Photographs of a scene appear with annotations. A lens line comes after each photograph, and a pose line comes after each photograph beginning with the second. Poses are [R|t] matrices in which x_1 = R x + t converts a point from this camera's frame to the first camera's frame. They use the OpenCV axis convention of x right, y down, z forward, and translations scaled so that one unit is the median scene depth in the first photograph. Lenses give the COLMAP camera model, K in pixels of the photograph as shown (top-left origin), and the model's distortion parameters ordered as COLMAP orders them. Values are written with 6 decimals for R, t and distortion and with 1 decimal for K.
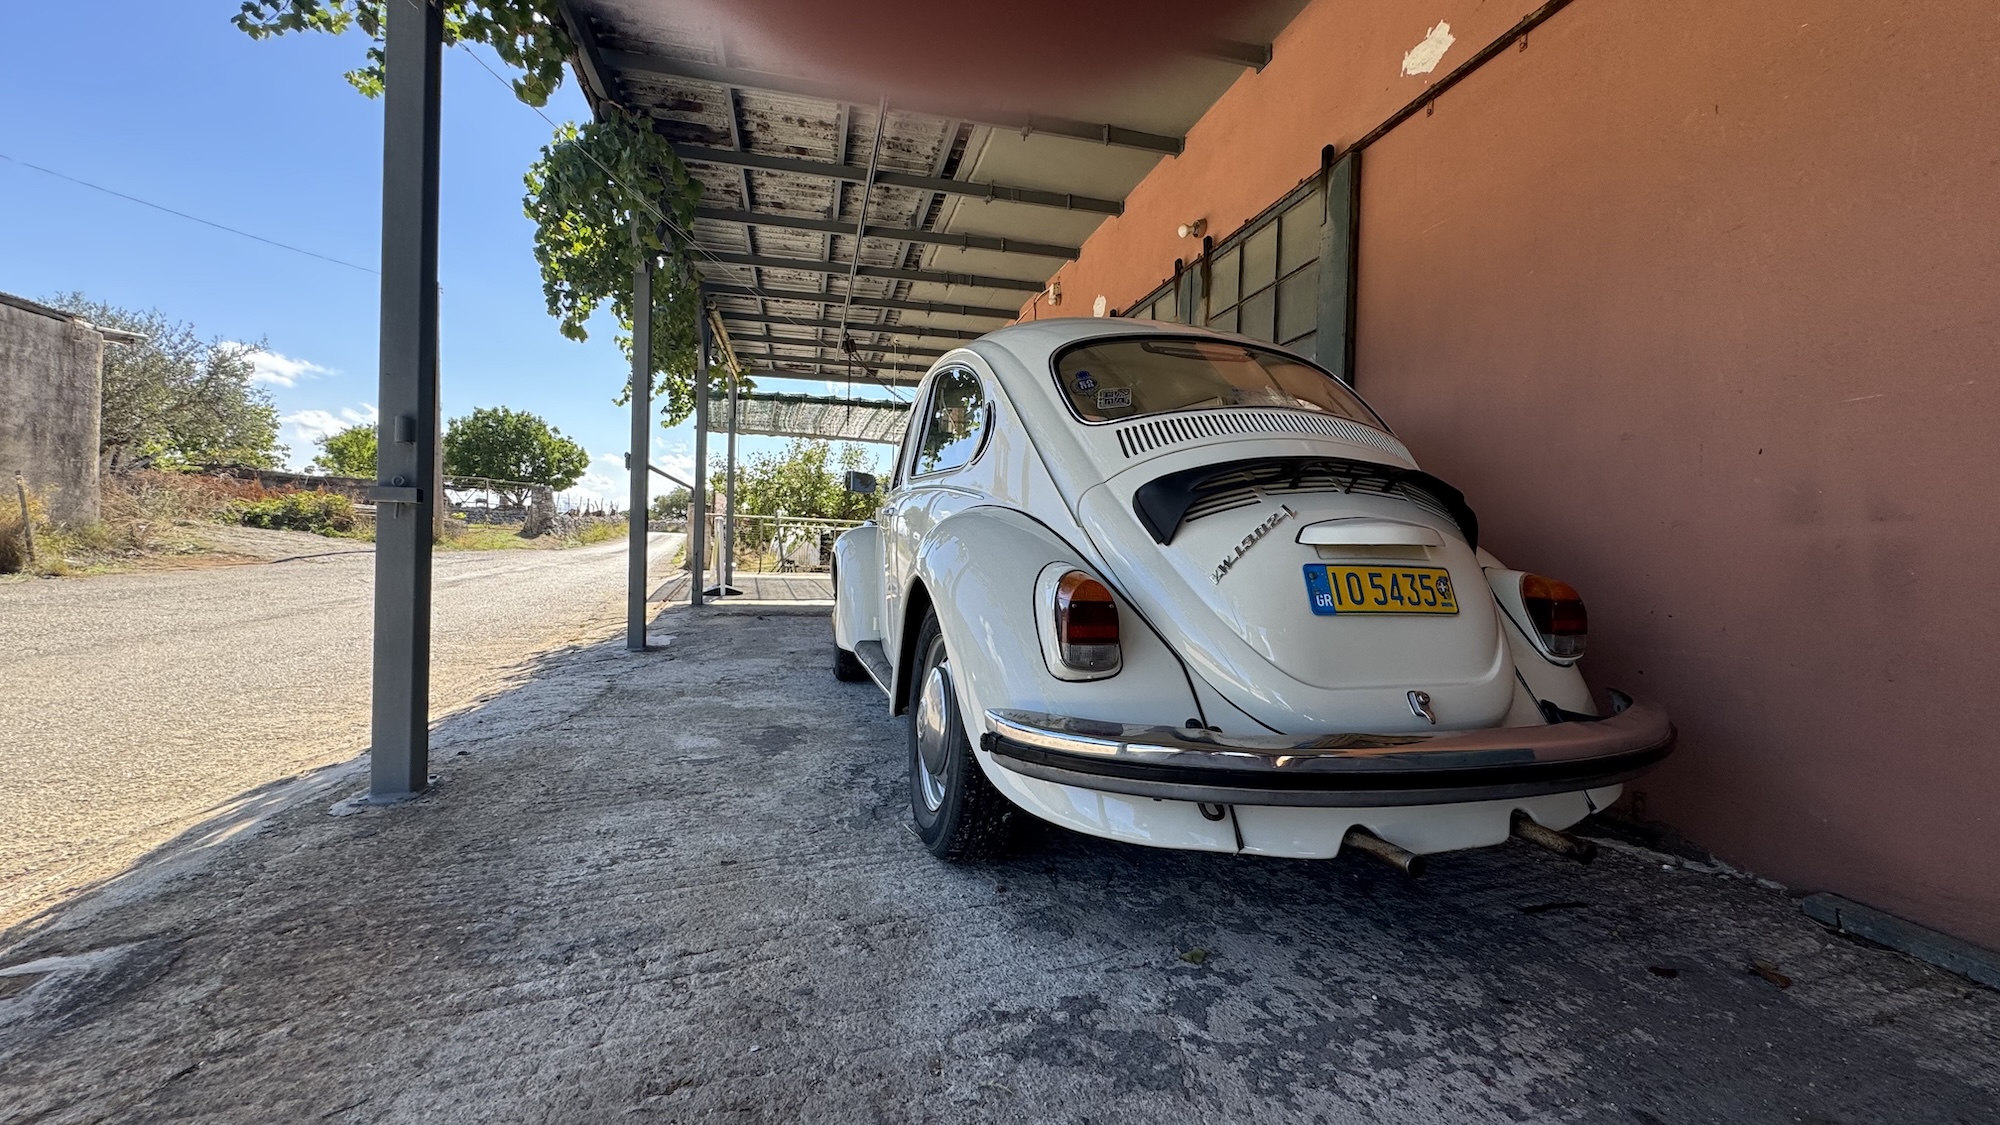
lens RADIAL K [[798.7, 0, 1001.9], [0, 798.7, 562.3], [0, 0, 1]] dist [-0.009108, 0.005624]
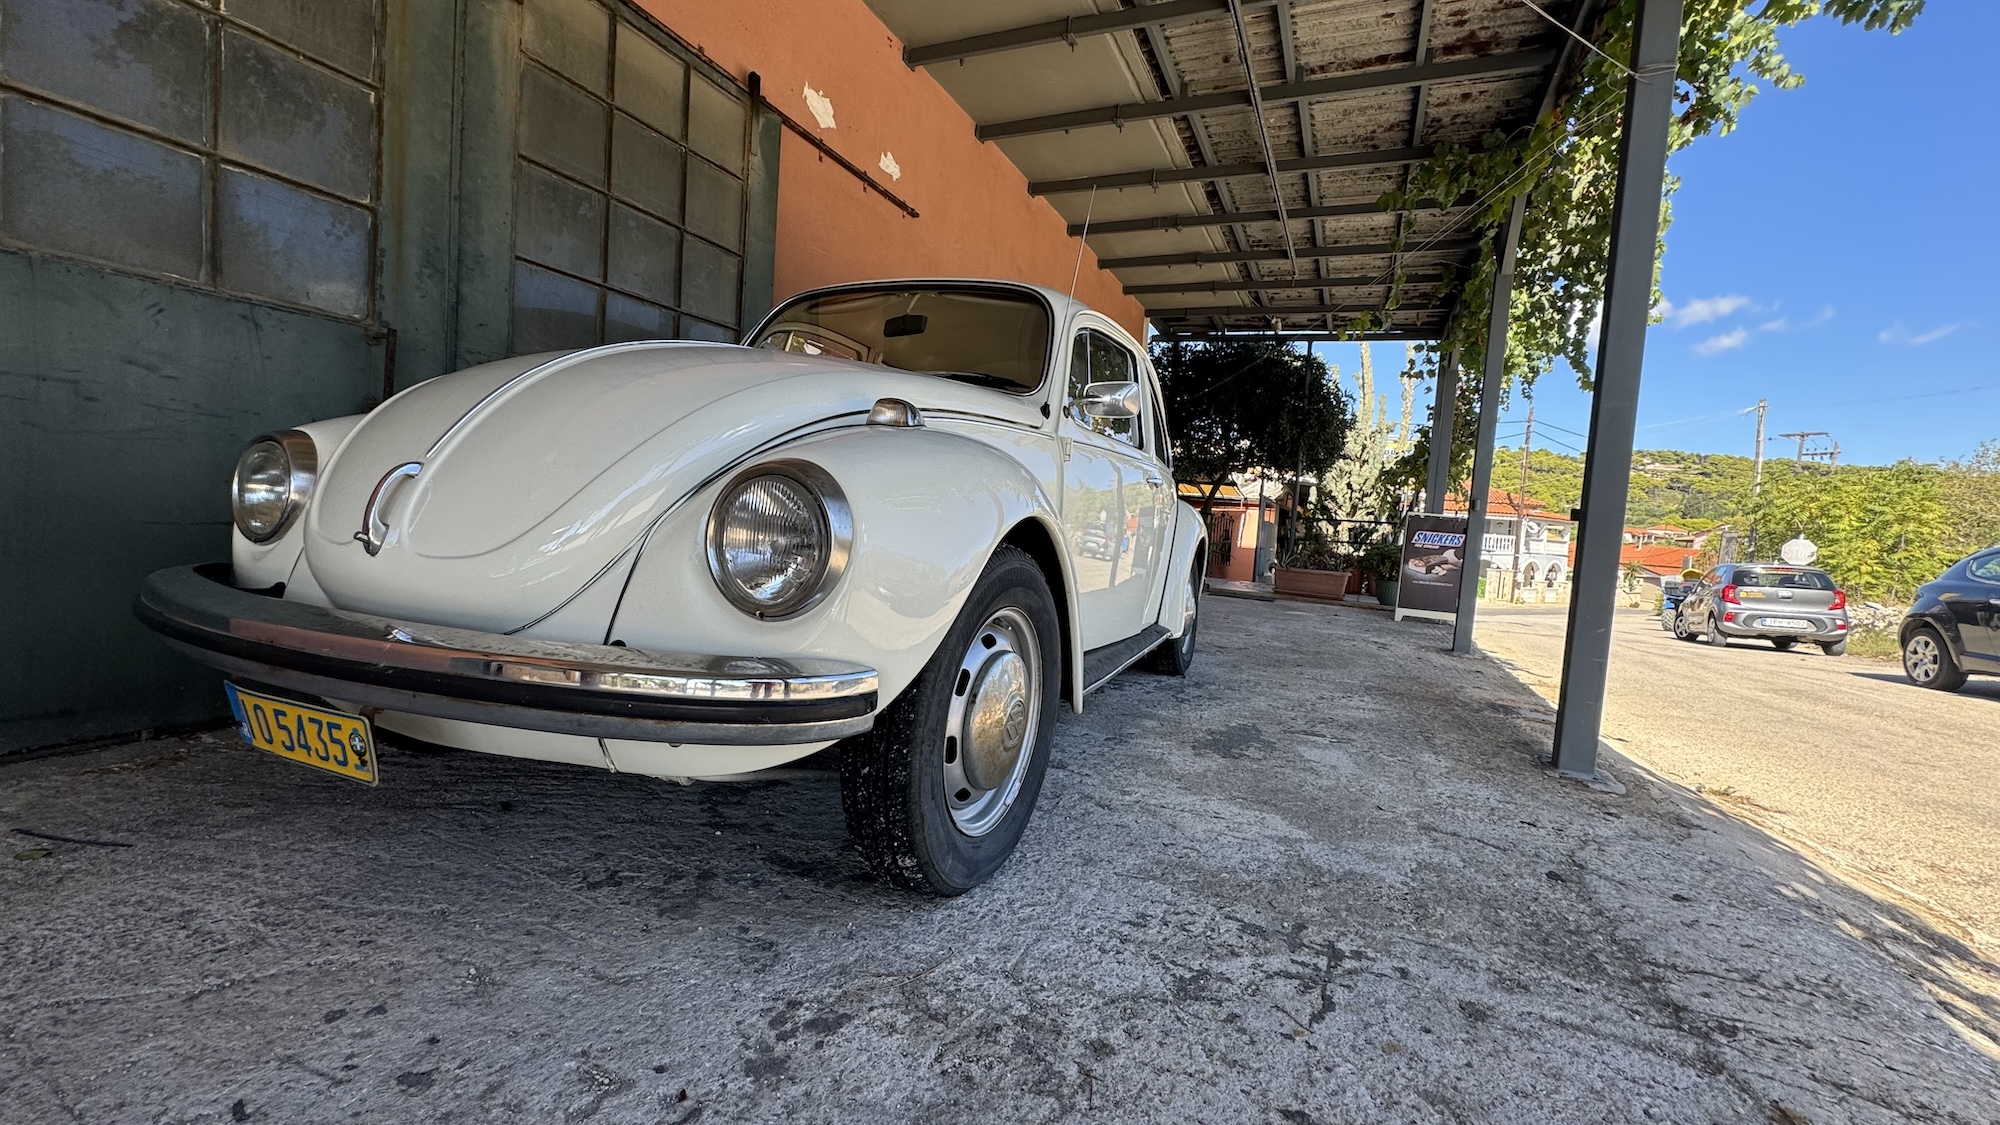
lens RADIAL K [[798.7, 0, 992.2], [0, 798.7, 561.7], [0, 0, 1]] dist [-0.009108, 0.005624]
pose [[-0.788788, -0.059854, 0.611744, -0.289175], [-0.026165, 0.997615, 0.063871, -0.015293], [-0.614108, 0.034374, -0.788473, 1.119779]]
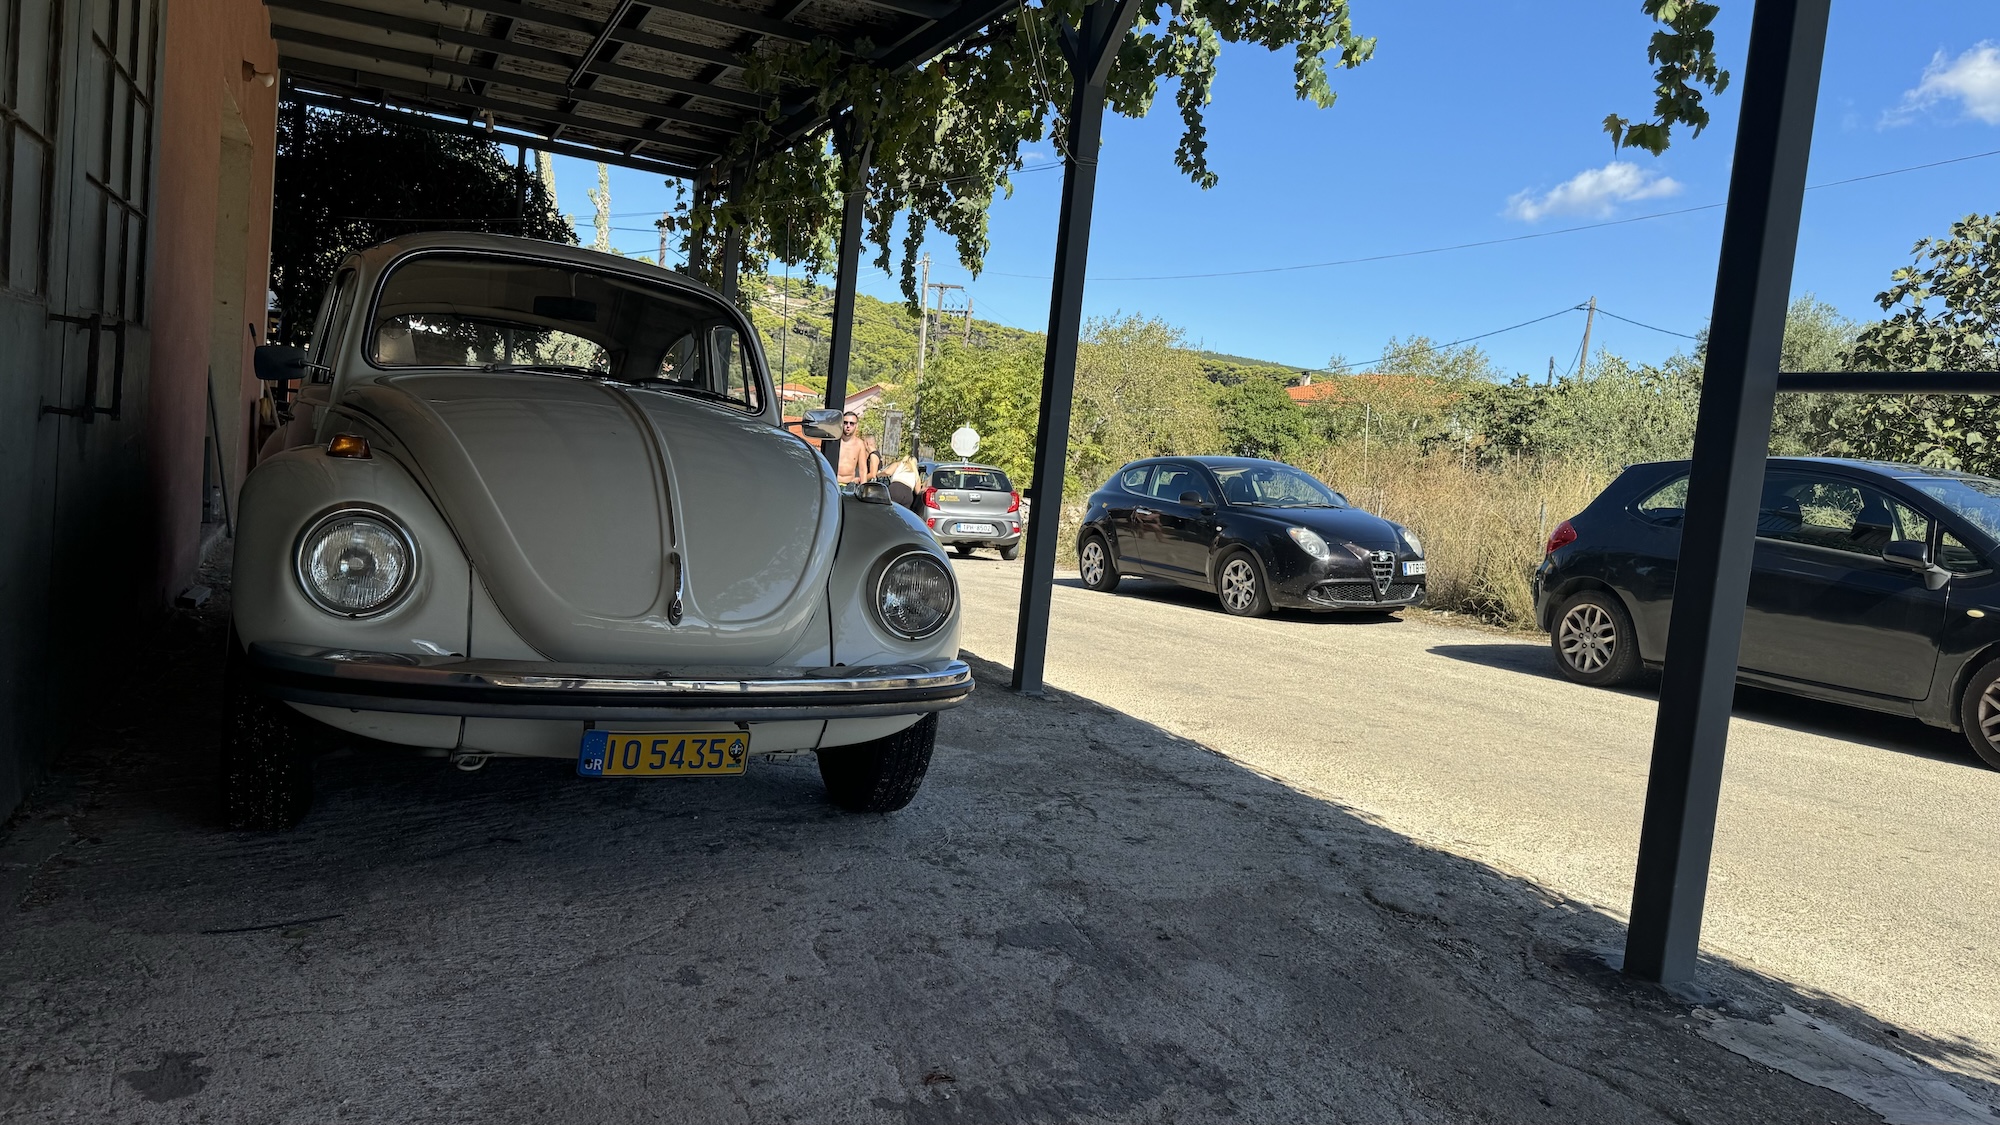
lens RADIAL K [[1416.0, 0, 1001.5], [0, 1416.0, 562.0], [0, 0, 1]] dist [0.062600, -0.038132]
pose [[-0.979196, -0.050375, -0.196566, -0.207629], [-0.073647, 0.990869, 0.112940, -0.039803], [0.189082, 0.125067, -0.973964, 1.272699]]
